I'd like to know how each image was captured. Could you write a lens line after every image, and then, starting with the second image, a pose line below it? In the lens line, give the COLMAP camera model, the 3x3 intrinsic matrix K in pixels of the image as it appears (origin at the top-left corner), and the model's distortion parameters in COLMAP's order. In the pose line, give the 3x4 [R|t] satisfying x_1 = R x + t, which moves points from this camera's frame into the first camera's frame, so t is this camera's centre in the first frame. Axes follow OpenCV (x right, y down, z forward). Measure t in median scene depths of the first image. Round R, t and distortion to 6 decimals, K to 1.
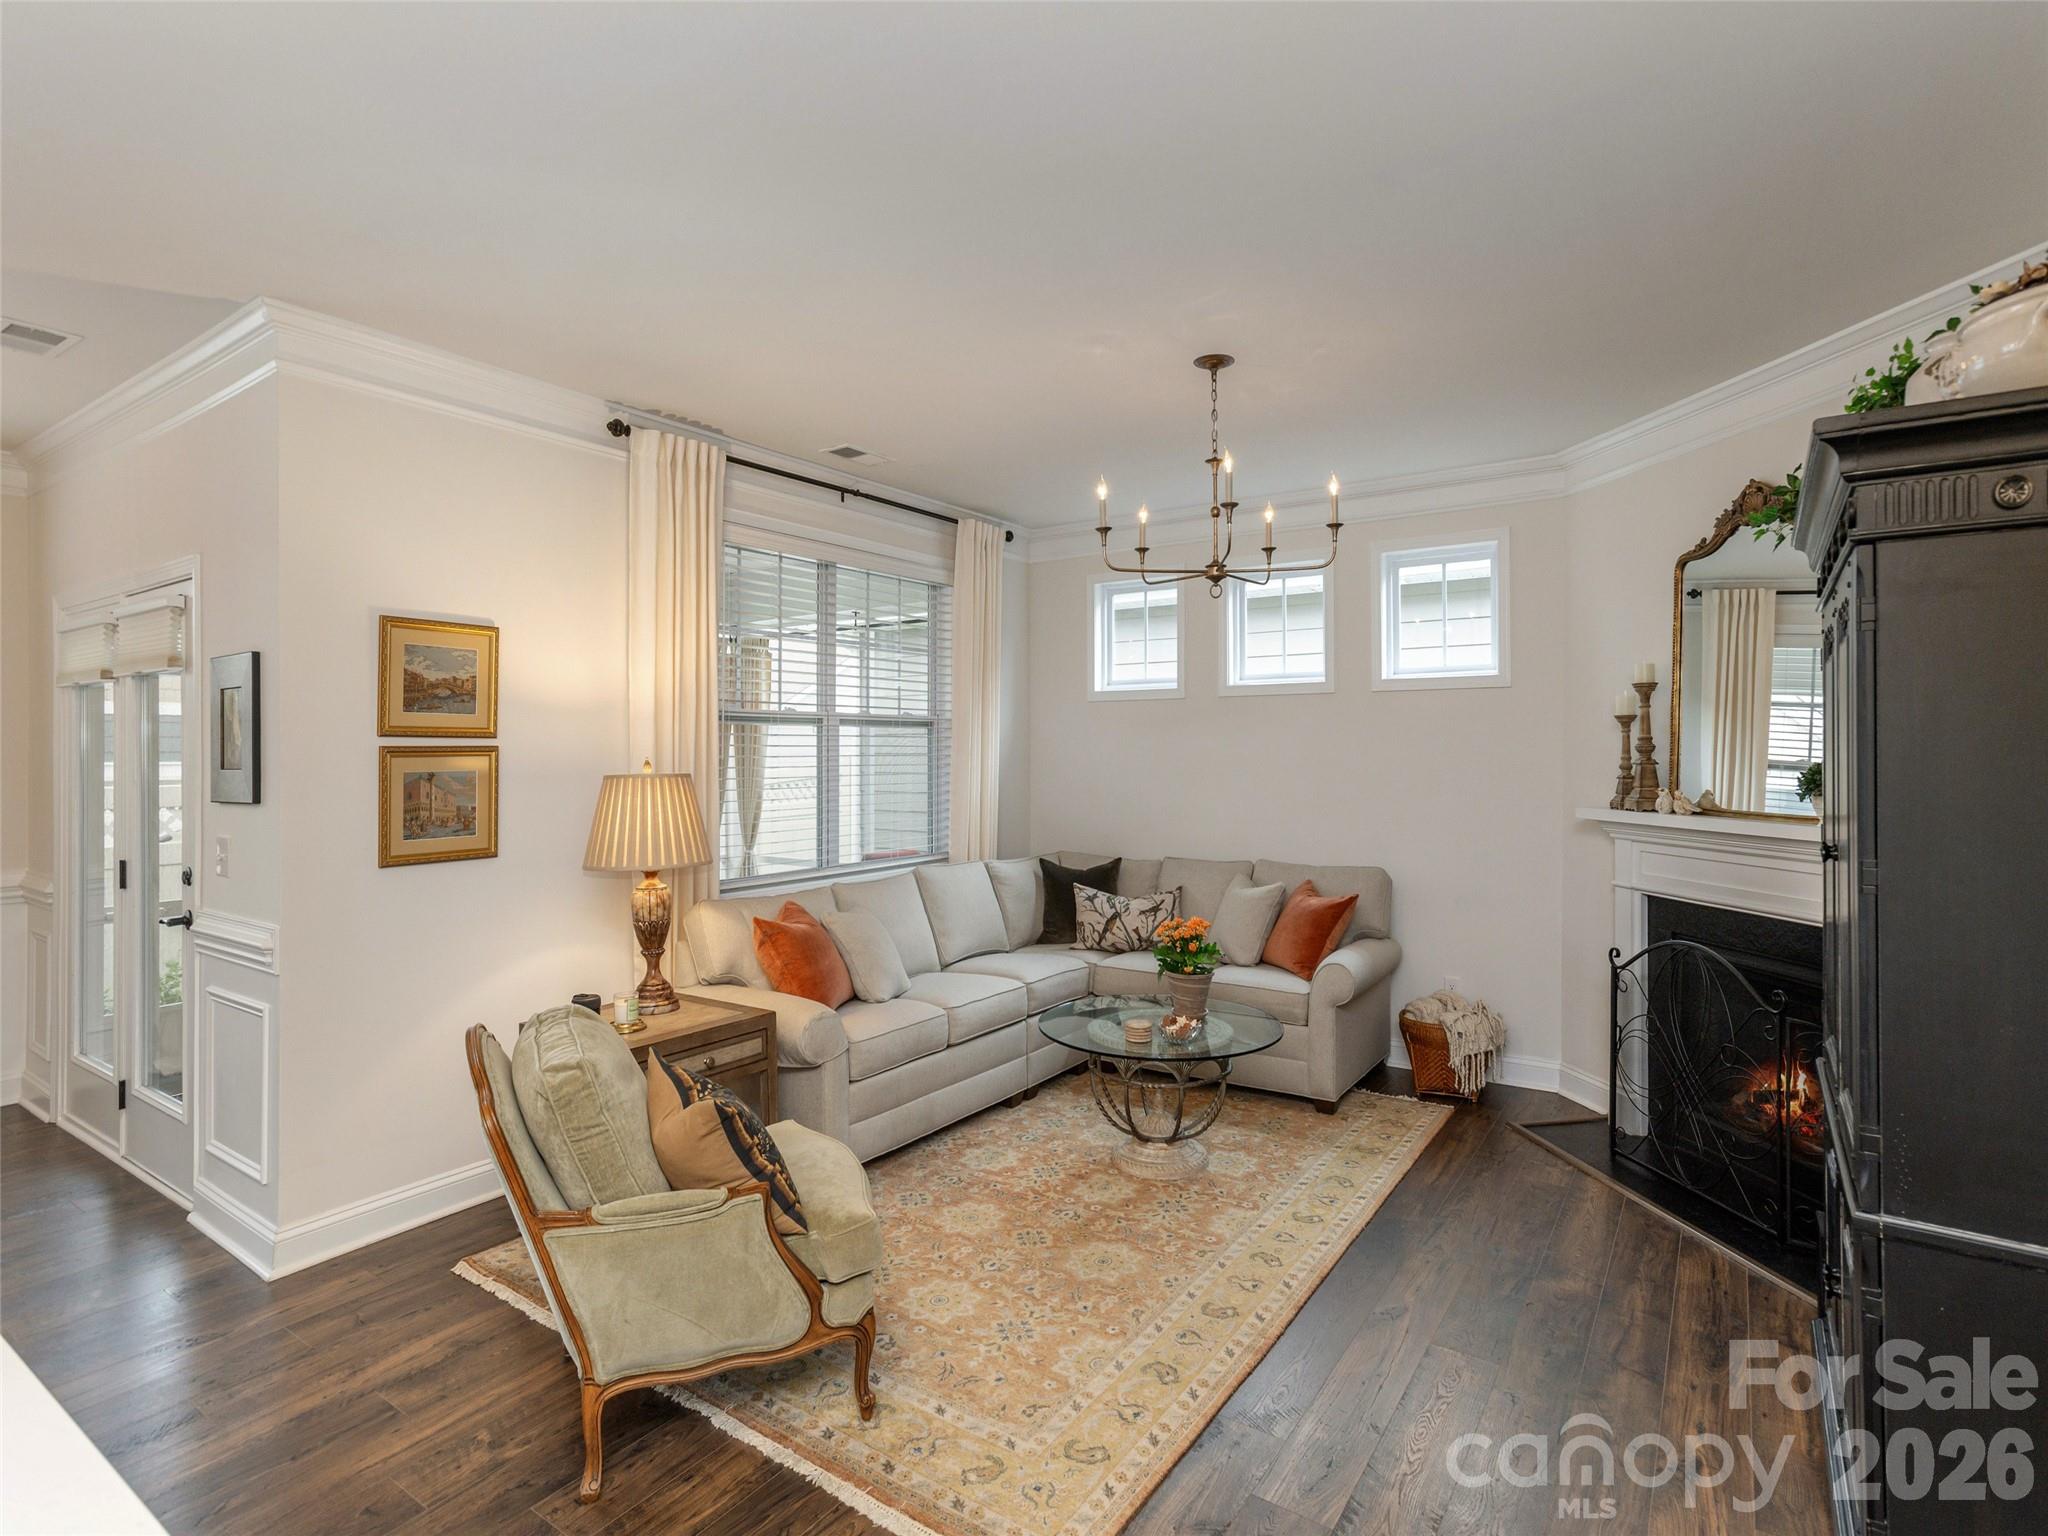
lens RADIAL K [[1027.8, 0, 1057.6], [0, 1027.8, 754.6], [0, 0, 1]] dist [-0.004733, -0.000662]
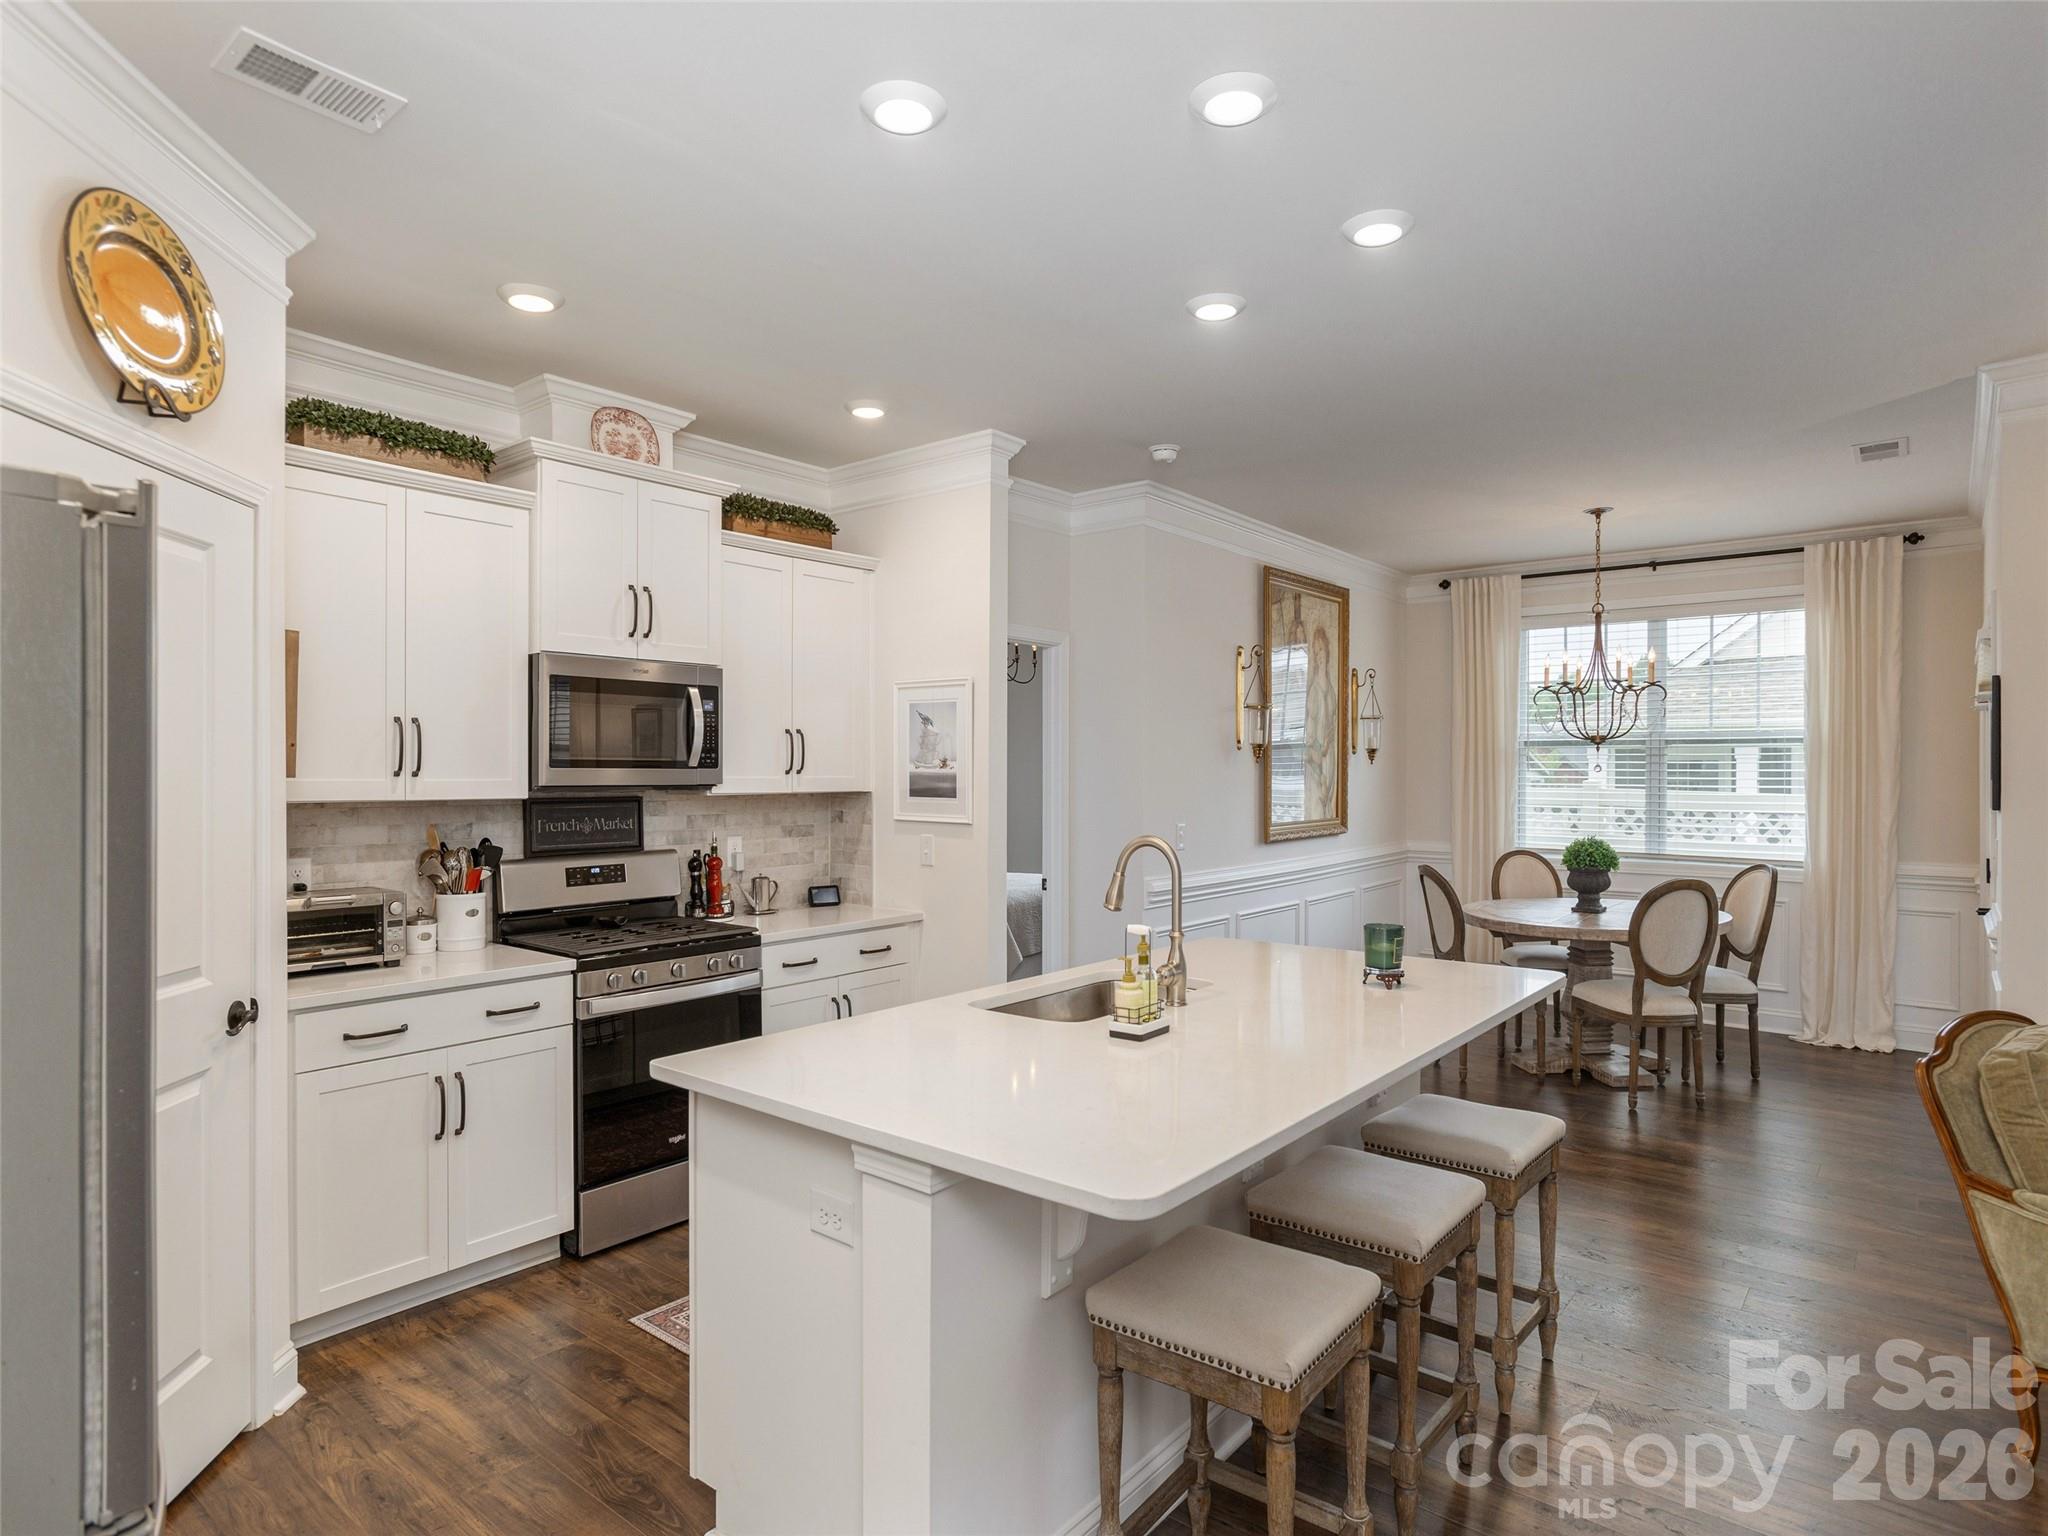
lens RADIAL K [[1089.6, 0, 1050.4], [0, 1089.6, 769.9], [0, 0, 1]] dist [0.013820, -0.003668]
pose [[-0.095556, -0.002924, -0.995420, 0.443306], [-0.000813, 0.999996, -0.002860, 0.007072], [0.995424, 0.000536, -0.095558, 0.066468]]
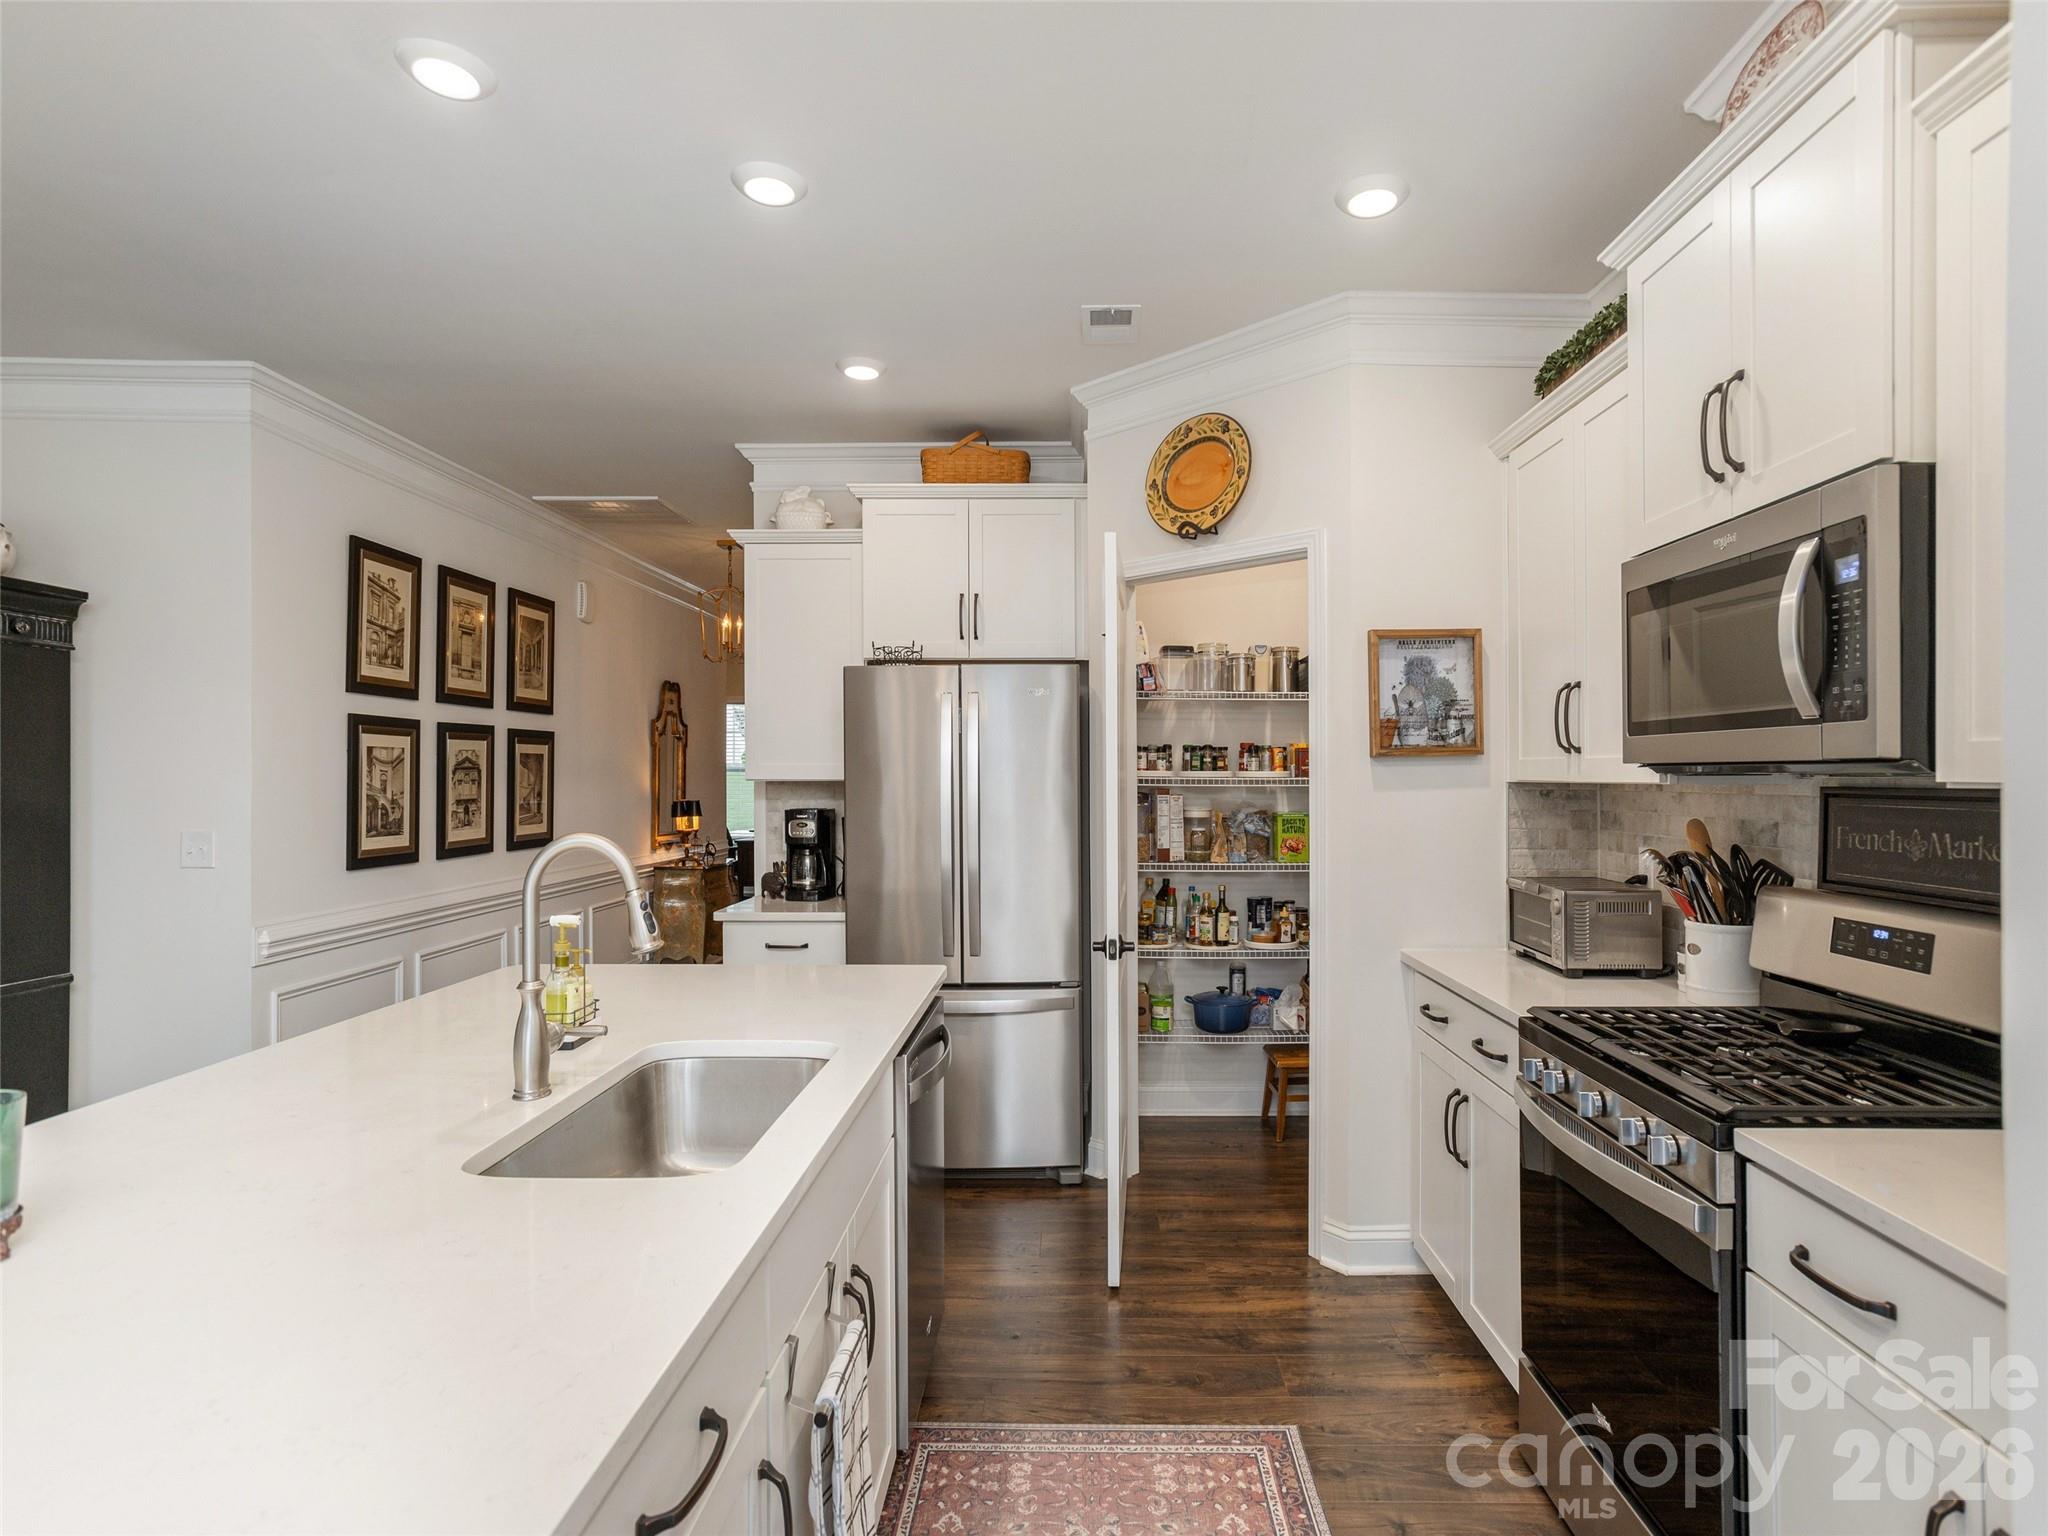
lens RADIAL K [[991.0, 0, 1095.5], [0, 991.0, 778.2], [0, 0, 1]] dist [-0.003580, 0.000078]
pose [[-0.574909, -0.001168, 0.818217, -0.747694], [0.003606, 0.999986, 0.003961, 0.023163], [-0.818209, 0.005228, -0.574897, 0.111542]]
